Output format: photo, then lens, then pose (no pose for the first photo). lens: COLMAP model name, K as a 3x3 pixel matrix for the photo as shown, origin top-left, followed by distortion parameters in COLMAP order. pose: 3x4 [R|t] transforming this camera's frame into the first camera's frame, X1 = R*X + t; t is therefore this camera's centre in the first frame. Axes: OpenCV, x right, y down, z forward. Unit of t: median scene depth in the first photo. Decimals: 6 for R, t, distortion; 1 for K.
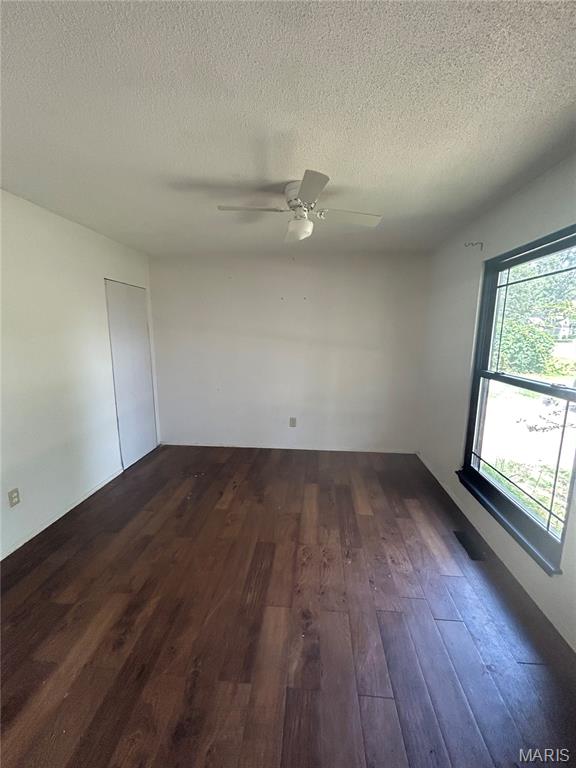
lens RADIAL K [[311.2, 0, 293.1], [0, 311.2, 382.3], [0, 0, 1]] dist [0.000254, 0.000796]
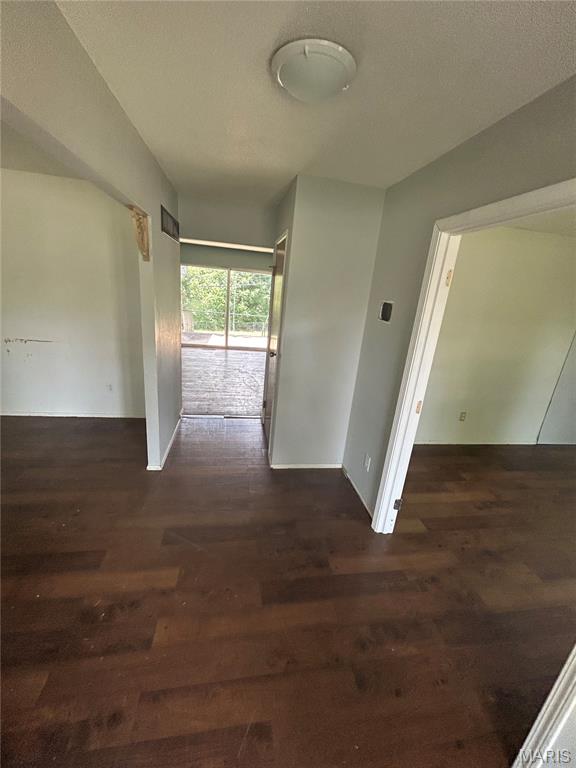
lens RADIAL K [[311.2, 0, 285.0], [0, 311.2, 384.0], [0, 0, 1]] dist [0.000254, 0.000796]
pose [[0.229668, 0.301210, -0.925486, 0.434604], [-0.249752, 0.937303, 0.243078, 0.029329], [0.940679, 0.175315, 0.290496, -0.475746]]
